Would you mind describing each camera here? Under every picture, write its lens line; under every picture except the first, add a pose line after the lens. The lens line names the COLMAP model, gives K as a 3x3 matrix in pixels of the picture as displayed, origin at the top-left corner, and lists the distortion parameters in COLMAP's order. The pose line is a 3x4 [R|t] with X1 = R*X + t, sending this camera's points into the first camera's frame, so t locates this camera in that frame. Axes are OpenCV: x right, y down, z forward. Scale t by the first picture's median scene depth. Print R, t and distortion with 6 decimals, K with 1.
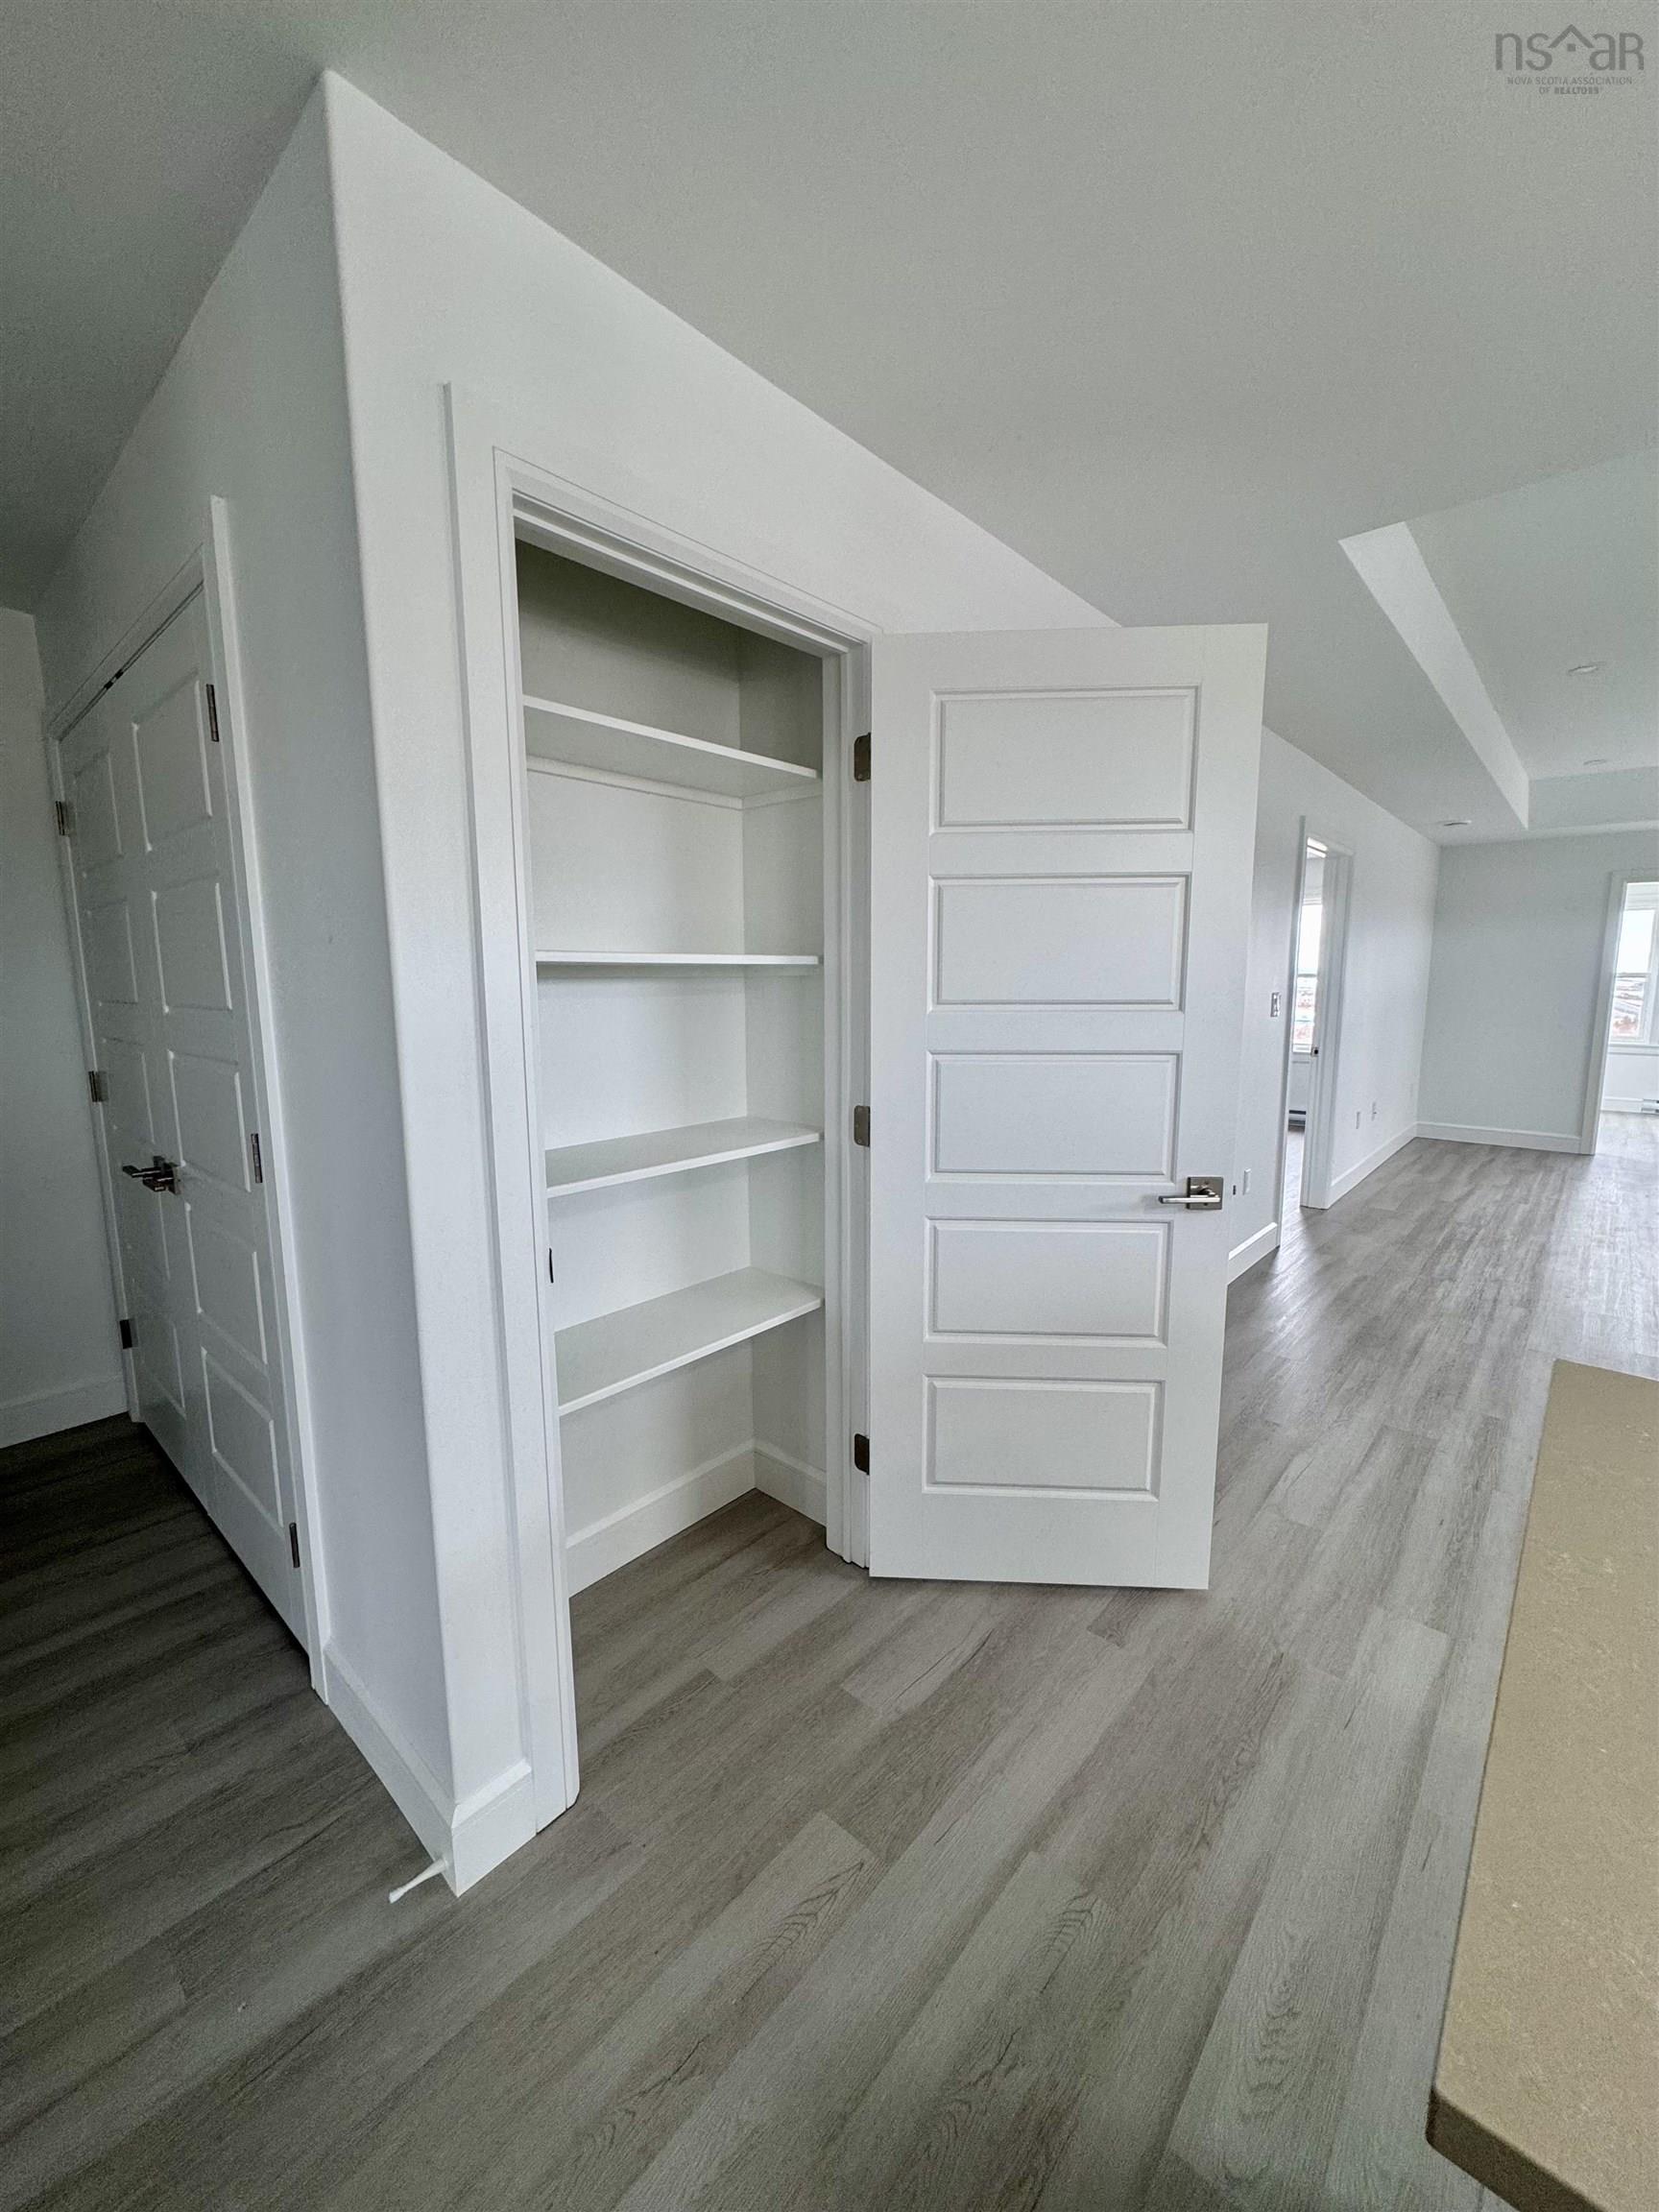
lens RADIAL K [[885.1, 0, 829.5], [0, 885.1, 1106.0], [0, 0, 1]] dist [-0.002554, -0.000136]
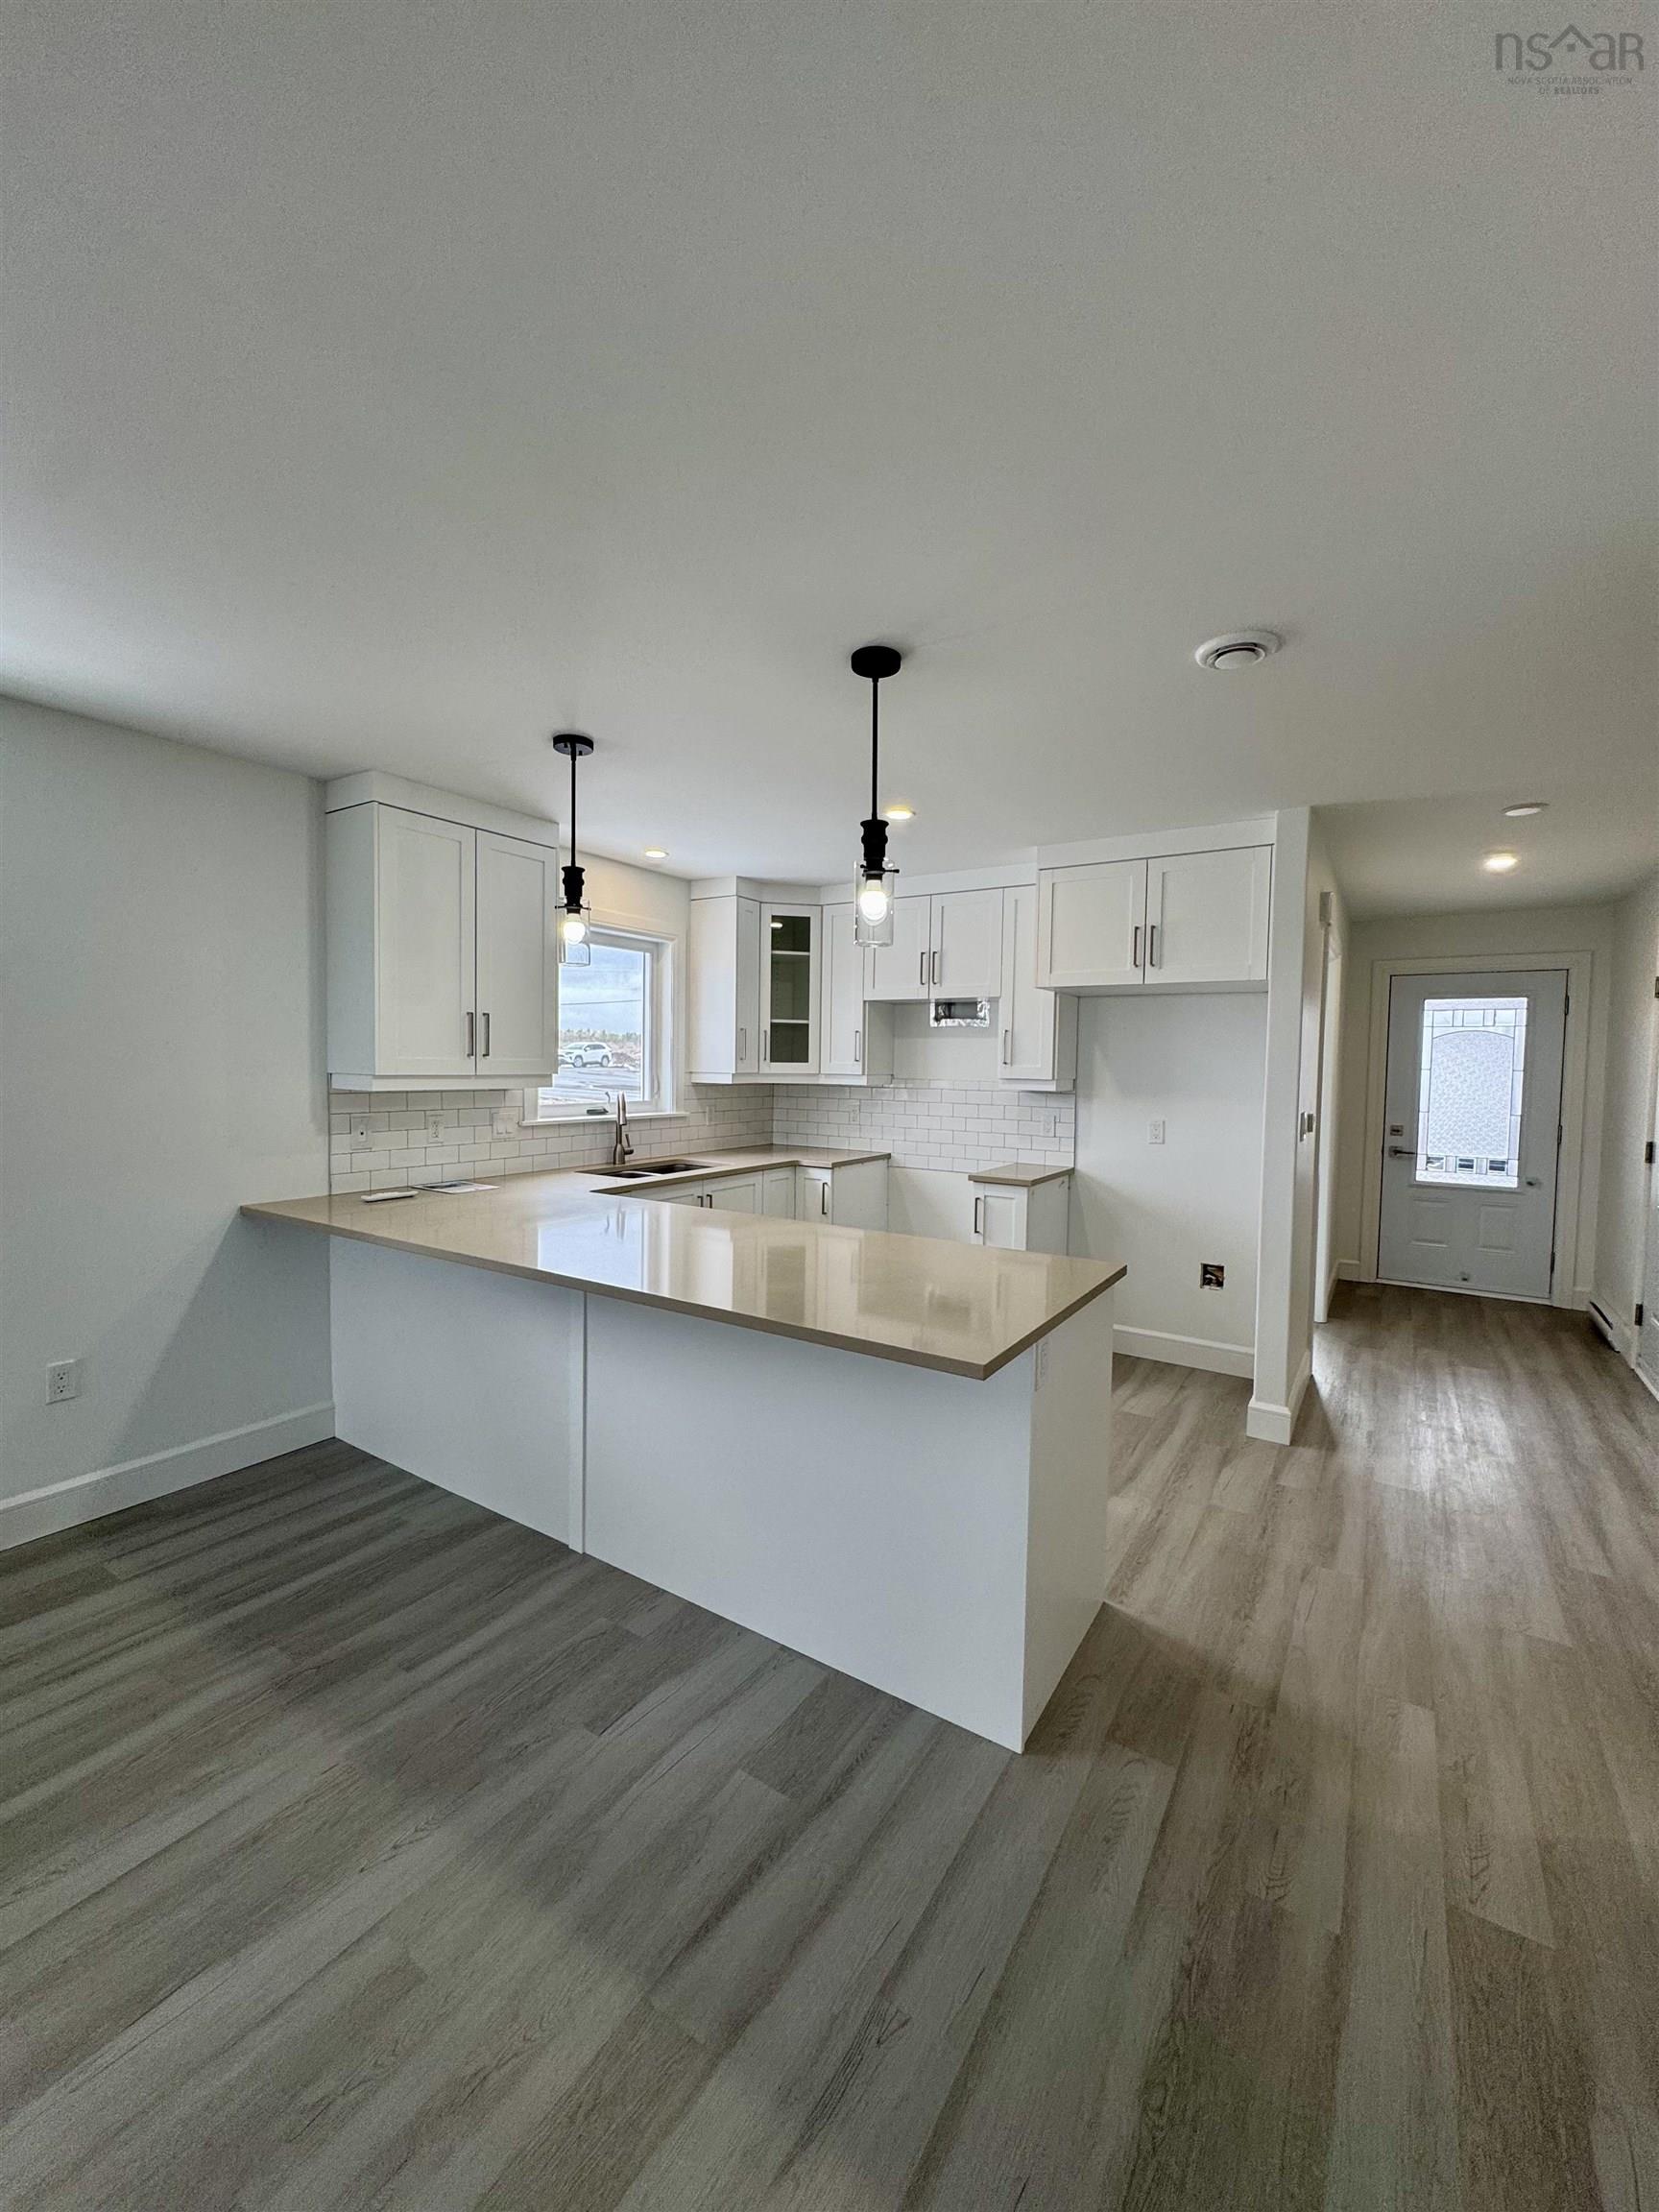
lens RADIAL K [[879.8, 0, 829.5], [0, 879.8, 1106.0], [0, 0, 1]] dist [-0.002619, 0.001444]
pose [[-0.989339, -0.004153, -0.145573, 0.954538], [-0.032655, 0.980465, 0.193963, -0.292824], [0.141923, 0.196648, -0.970148, 1.683359]]
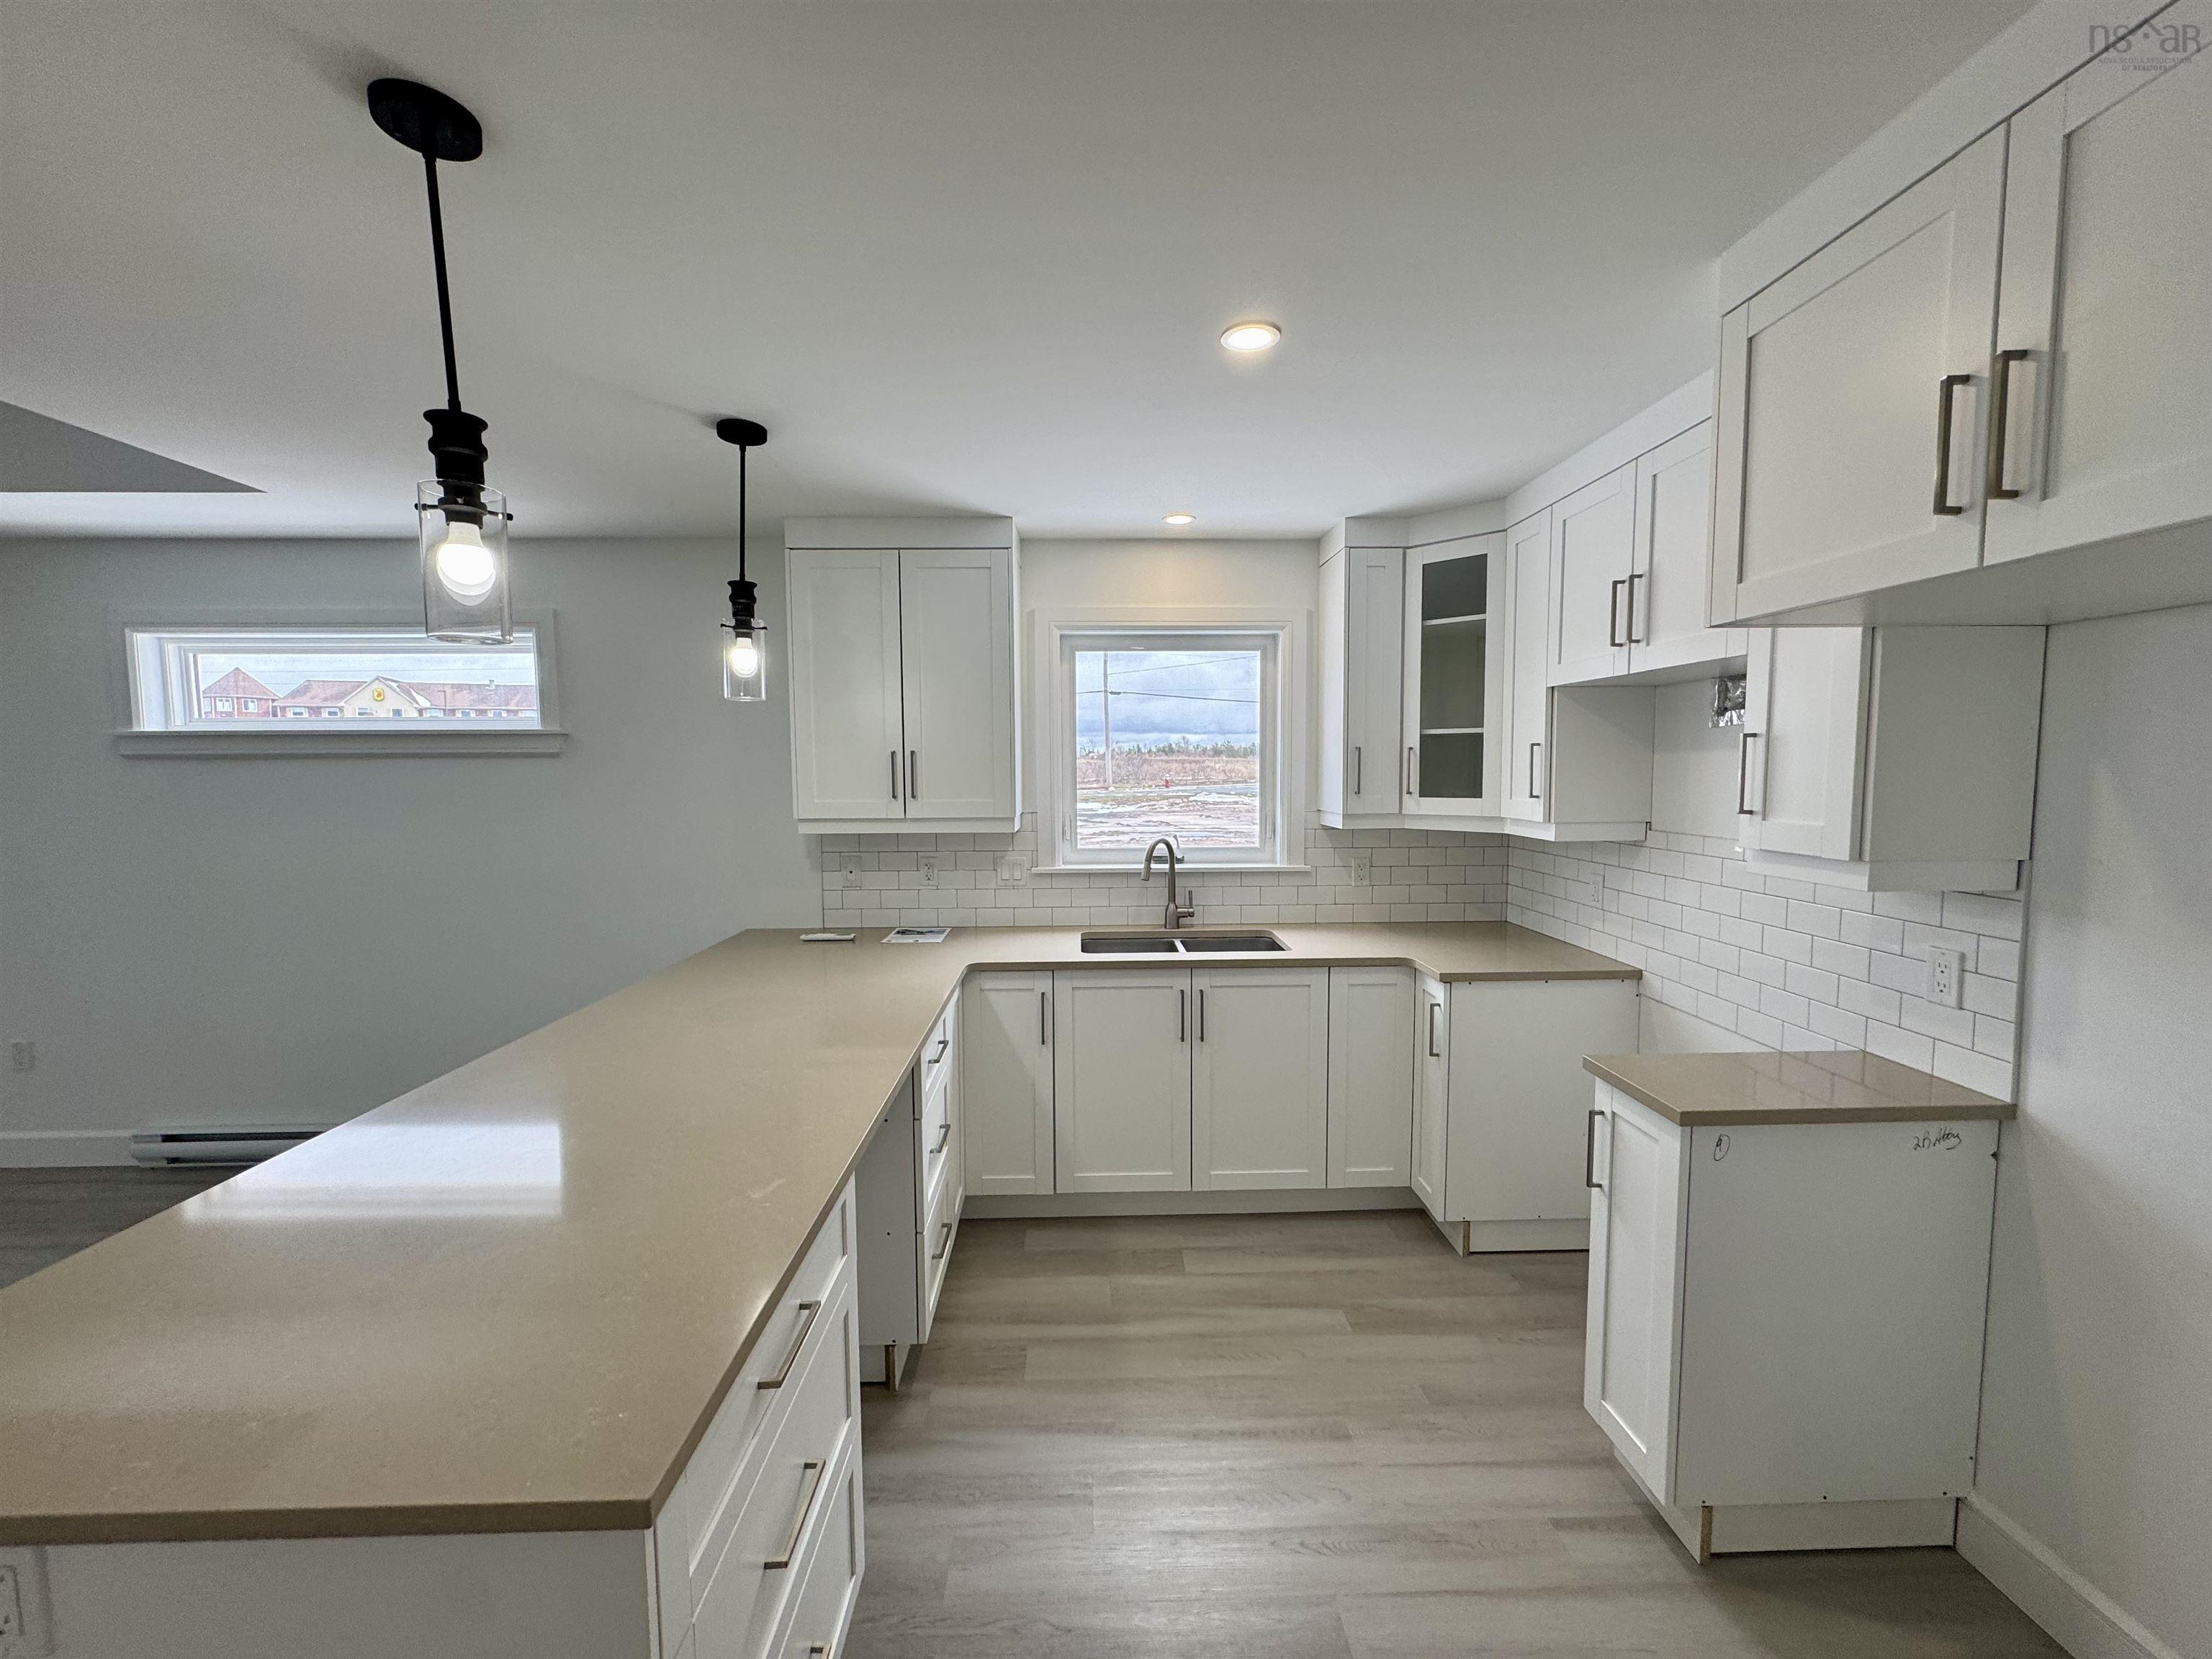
lens RADIAL K [[879.8, 0, 1104.1], [0, 879.8, 832.4], [0, 0, 1]] dist [-0.002619, 0.001444]
pose [[-0.678184, -0.047226, 0.733373, -0.378561], [0.115293, 0.978738, 0.169643, -0.163720], [-0.725792, 0.199602, -0.658320, 0.326489]]
